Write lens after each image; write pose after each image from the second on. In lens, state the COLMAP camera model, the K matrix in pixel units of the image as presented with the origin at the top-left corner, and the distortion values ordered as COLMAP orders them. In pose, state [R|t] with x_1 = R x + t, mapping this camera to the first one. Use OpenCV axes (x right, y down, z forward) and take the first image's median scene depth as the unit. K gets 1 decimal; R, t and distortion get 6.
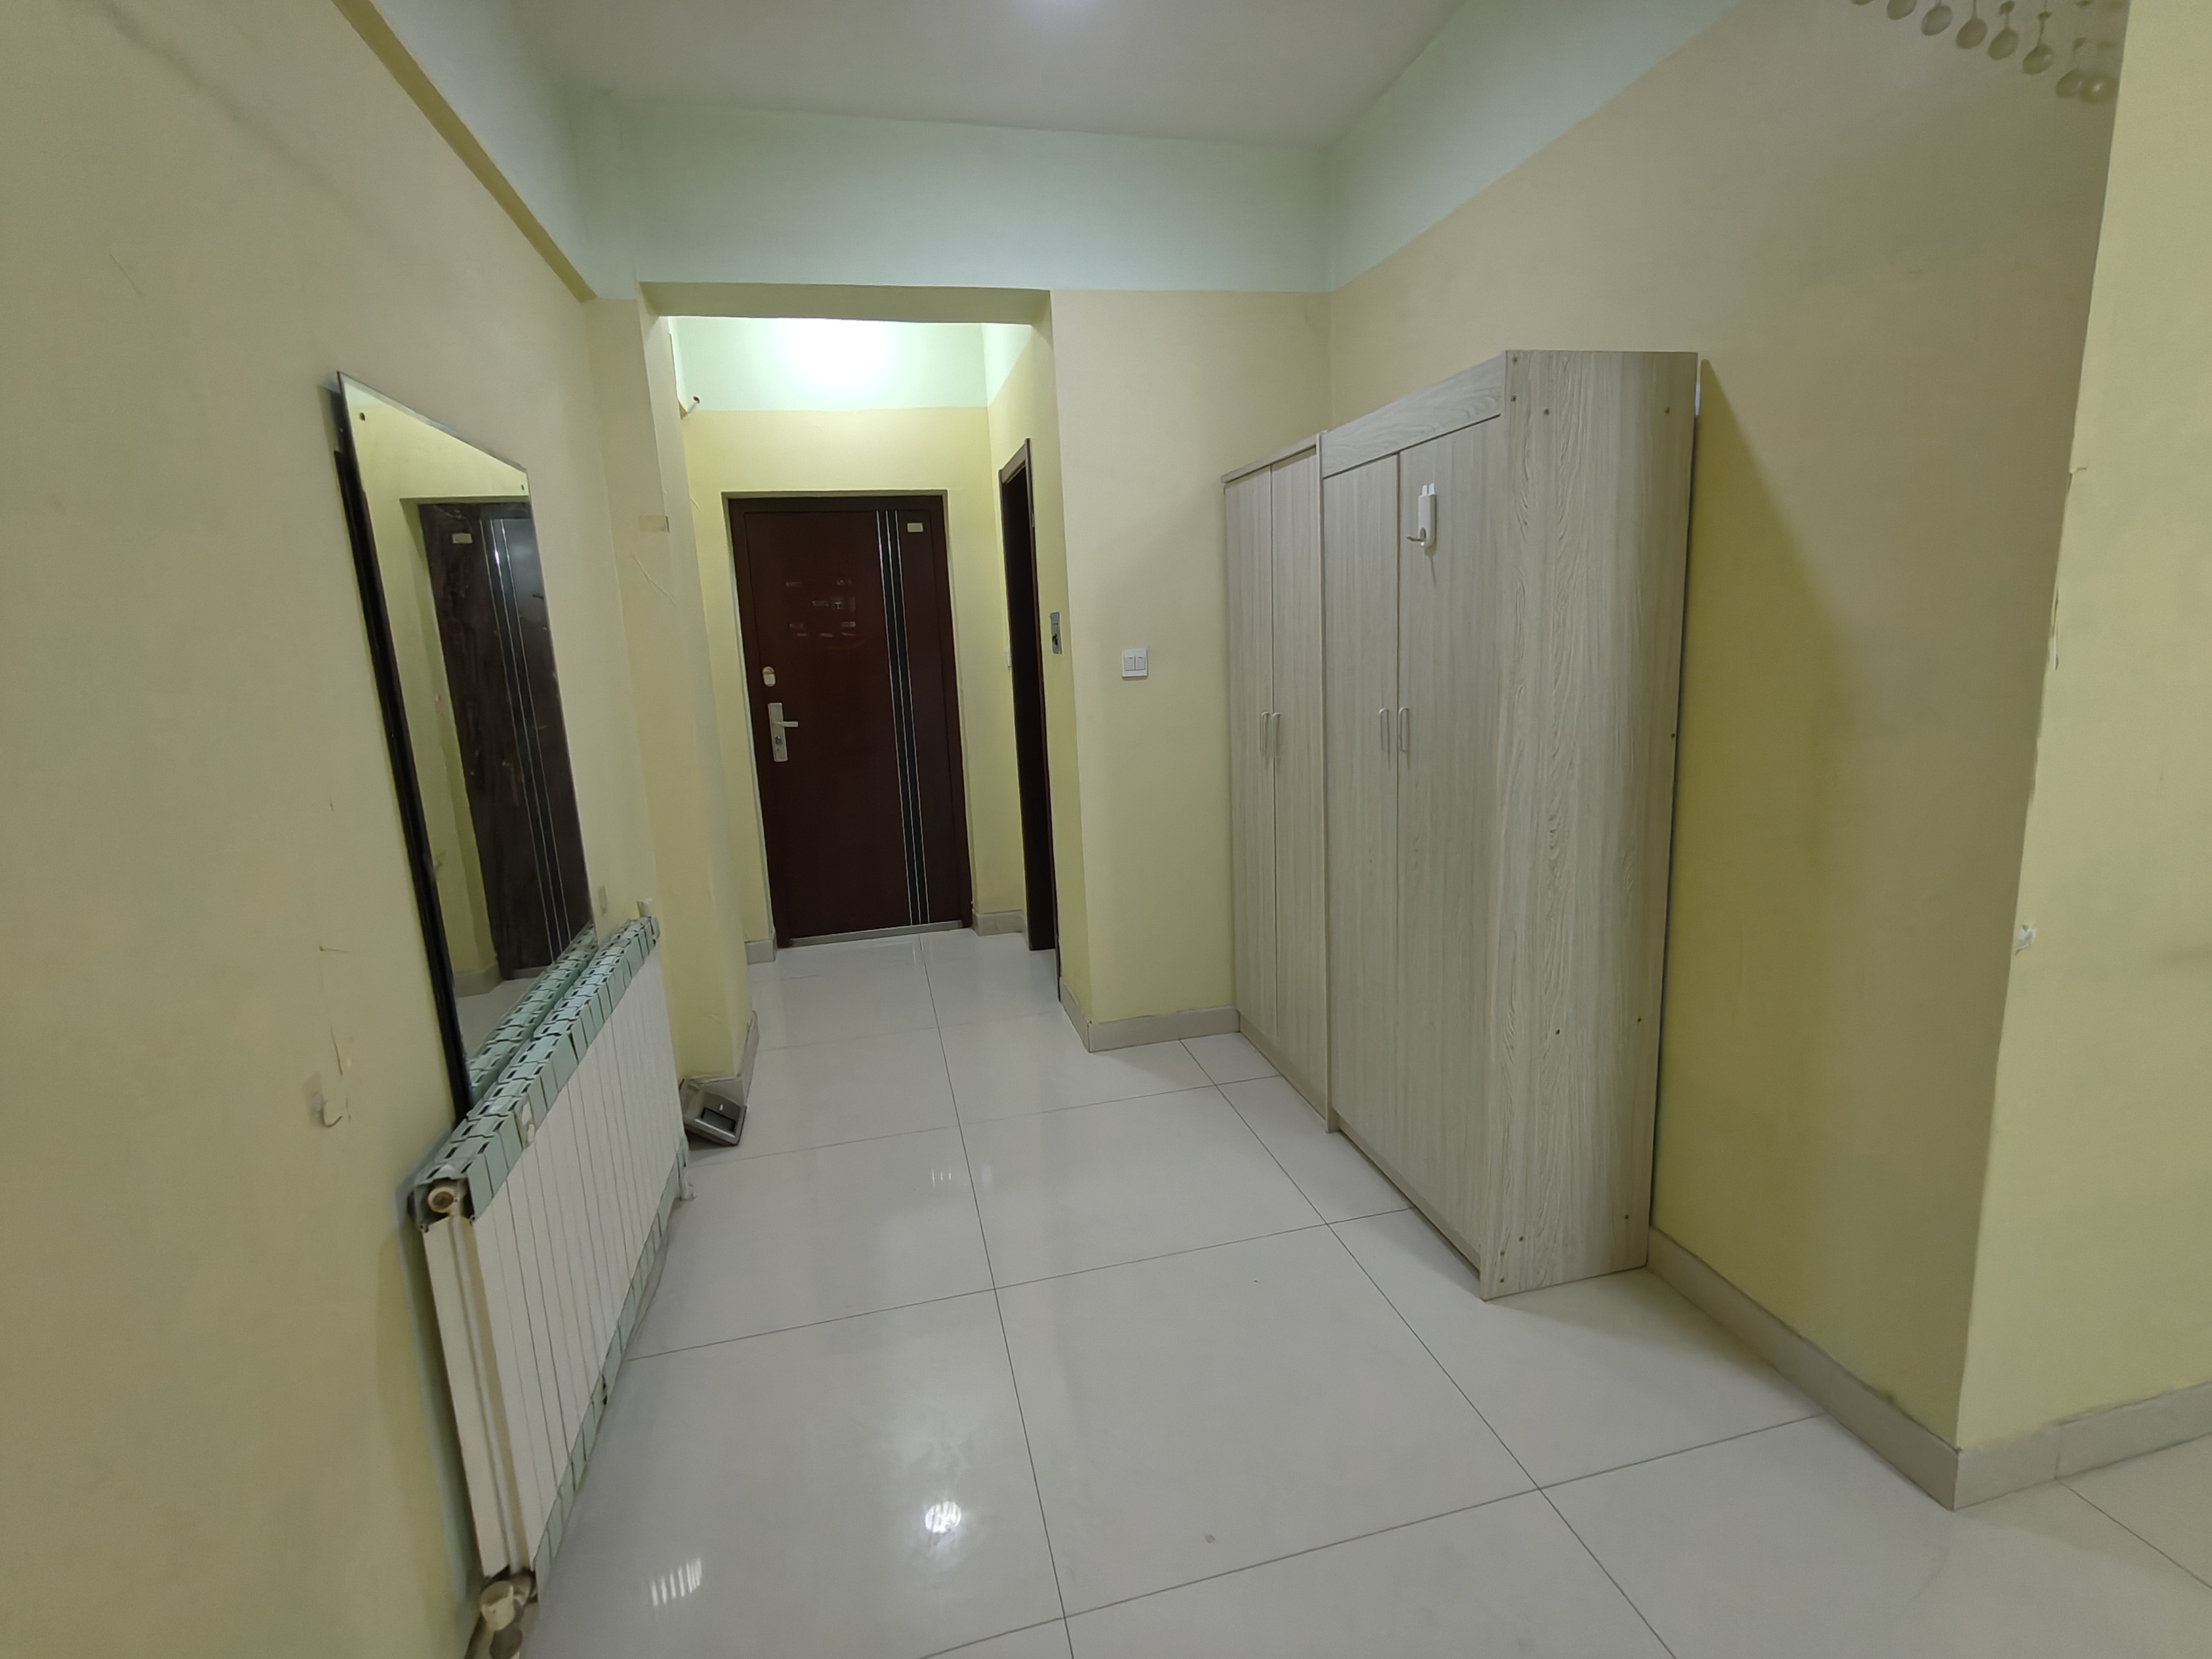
lens RADIAL K [[1028.7, 0, 1111.0], [0, 1028.7, 828.6], [0, 0, 1]] dist [0.013750, -0.000119]
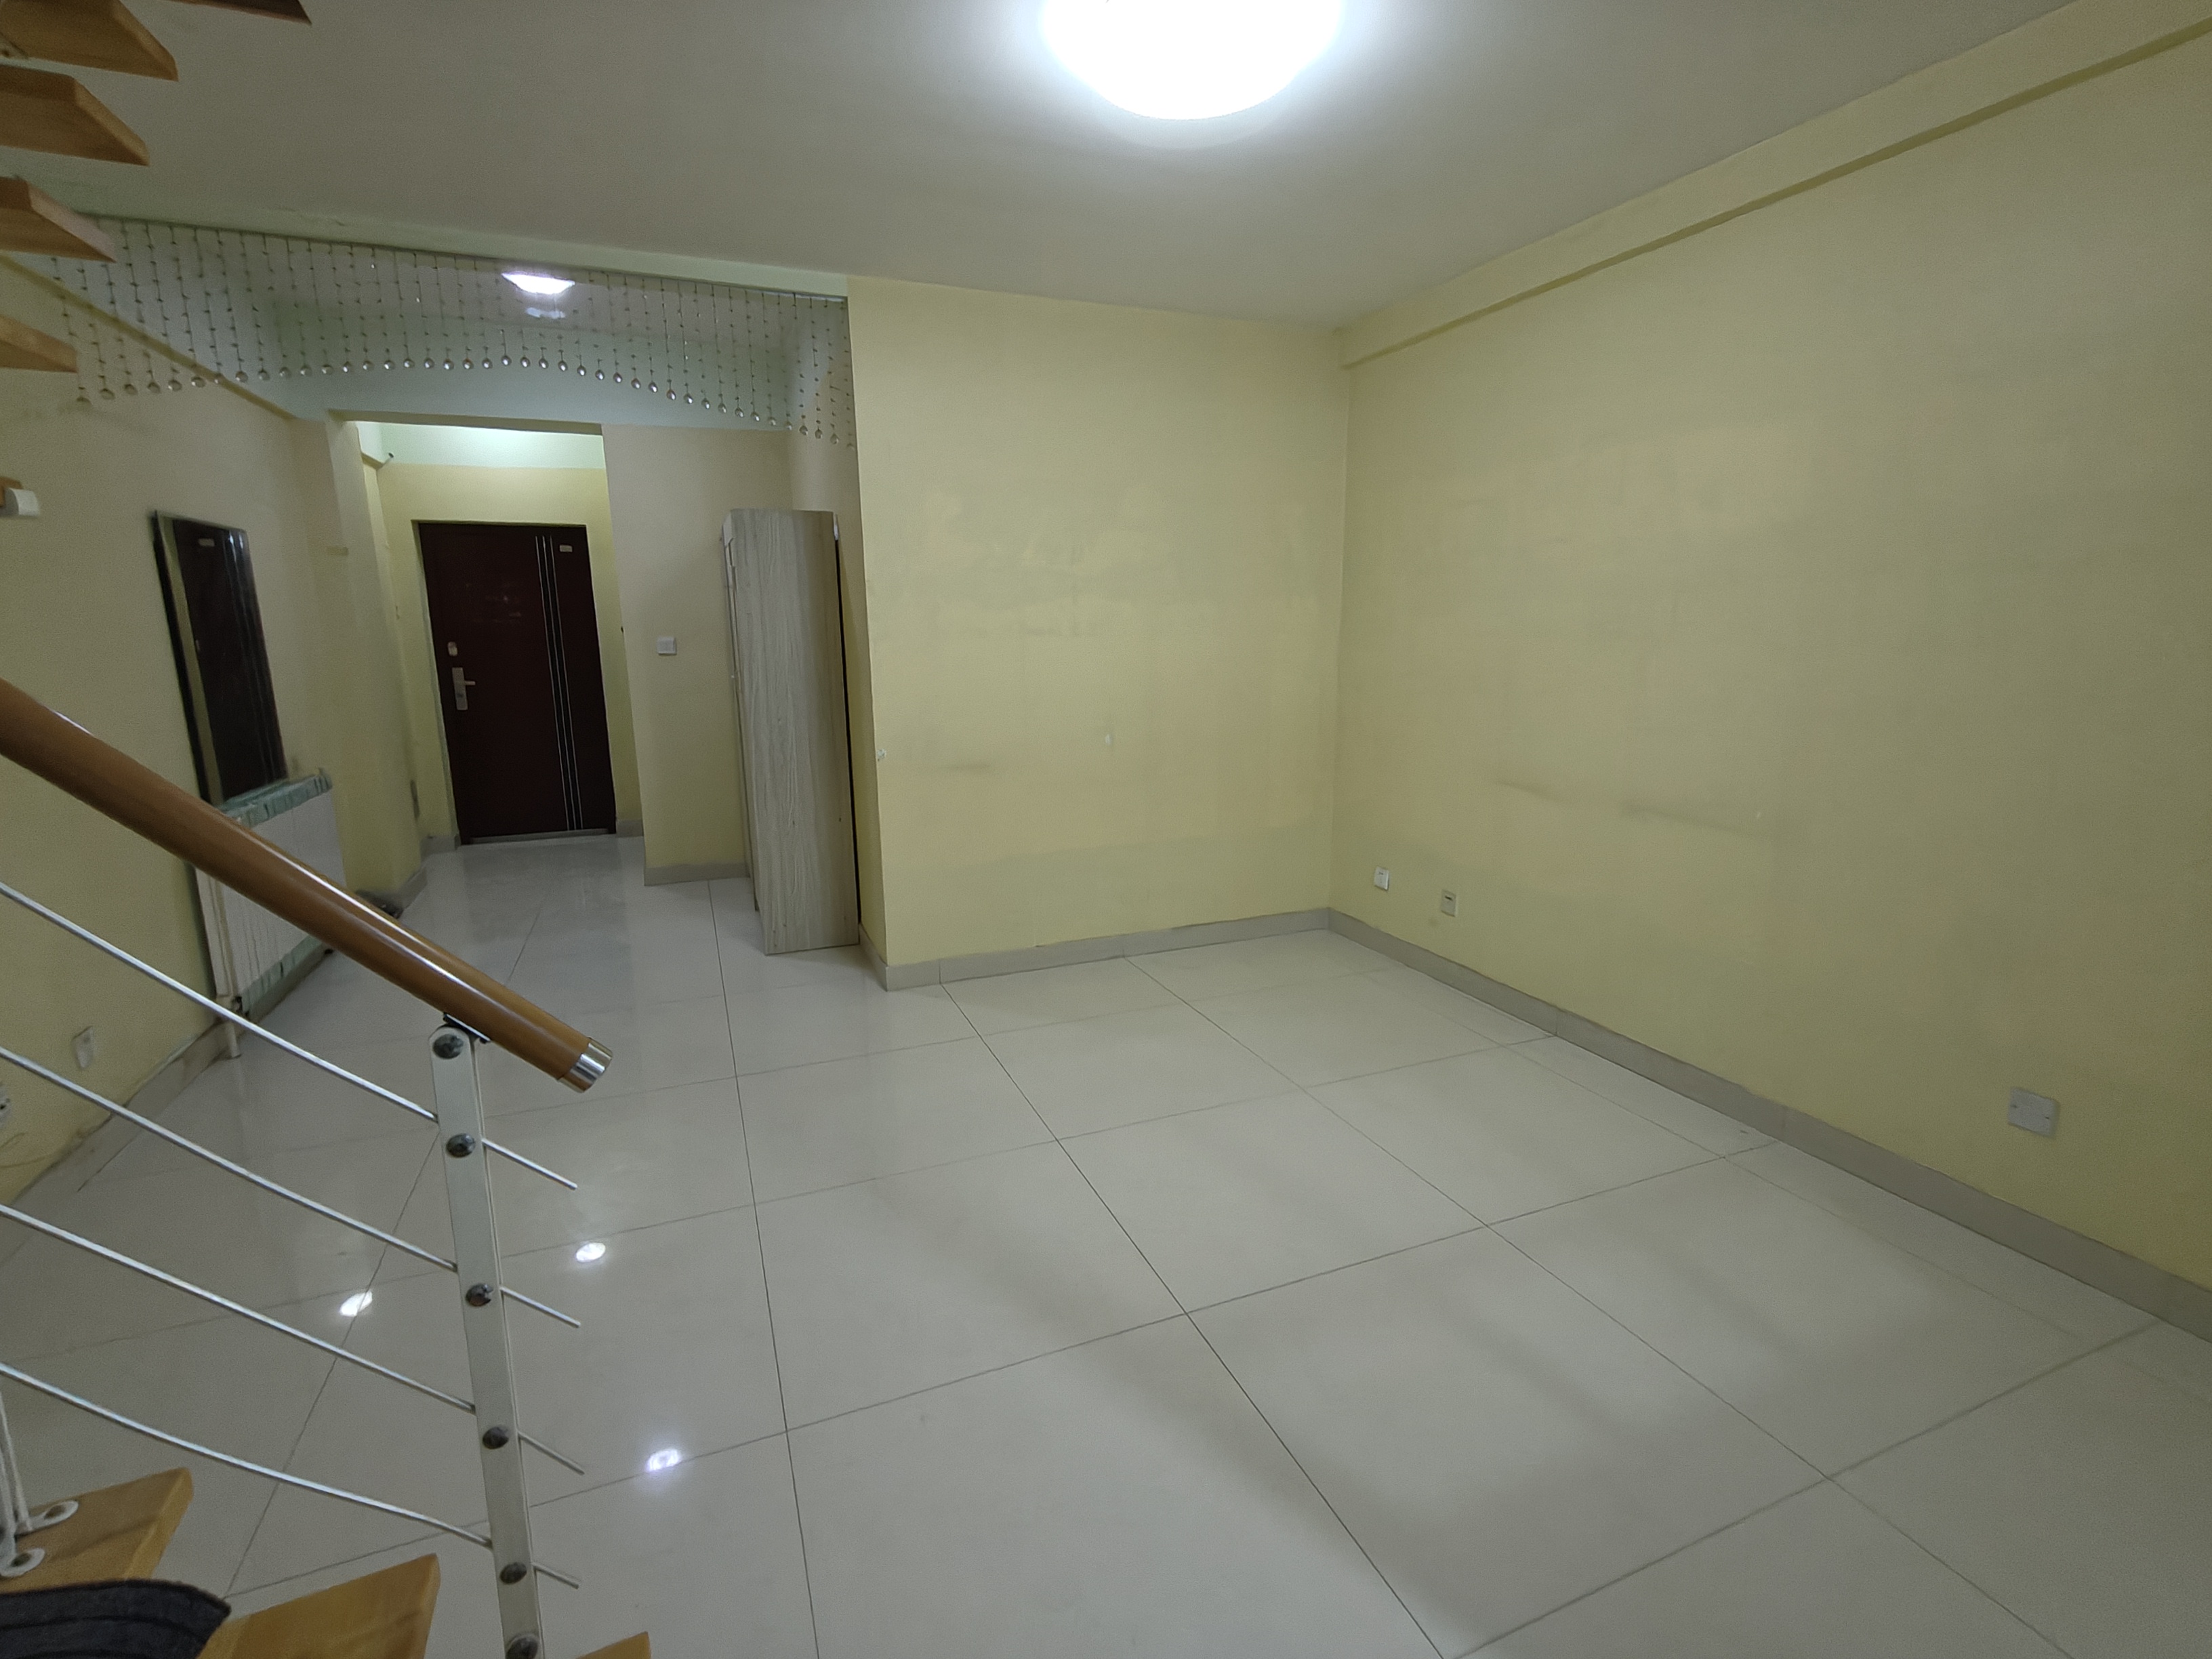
lens RADIAL K [[1028.7, 0, 1103.9], [0, 1028.7, 829.5], [0, 0, 1]] dist [0.013750, -0.000119]
pose [[0.988181, 0.005849, 0.153178, 0.363364], [-0.006102, 0.999981, 0.001179, 0.100316], [-0.153169, -0.002100, 0.988198, -0.584537]]
